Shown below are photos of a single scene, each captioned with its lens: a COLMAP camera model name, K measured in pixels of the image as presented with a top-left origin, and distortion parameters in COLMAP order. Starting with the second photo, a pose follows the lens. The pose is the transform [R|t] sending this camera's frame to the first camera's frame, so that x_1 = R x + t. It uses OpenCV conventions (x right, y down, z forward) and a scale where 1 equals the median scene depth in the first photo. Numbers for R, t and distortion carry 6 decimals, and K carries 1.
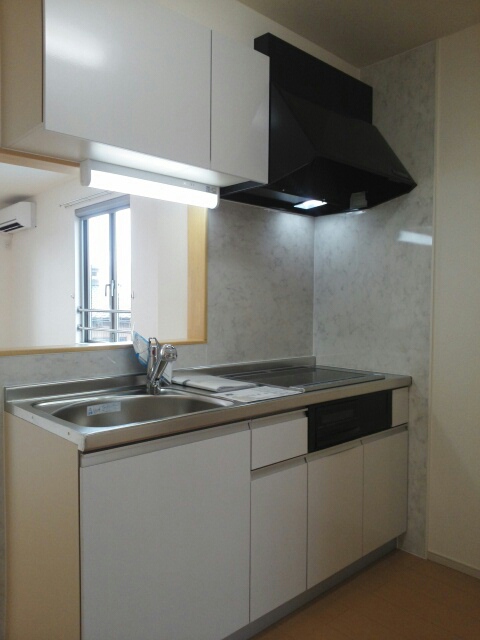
lens RADIAL K [[503.5, 0, 249.2], [0, 503.5, 322.0], [0, 0, 1]] dist [0.090108, -0.196761]
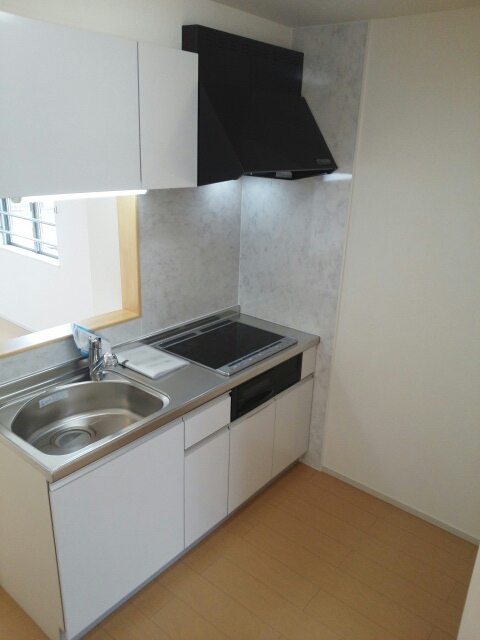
lens RADIAL K [[503.5, 0, 249.2], [0, 503.5, 322.0], [0, 0, 1]] dist [0.090108, -0.196761]
pose [[0.989938, -0.016057, 0.140591, -0.006383], [-0.028740, 0.950020, 0.310863, -0.283807], [-0.138556, -0.311776, 0.939999, -0.066140]]
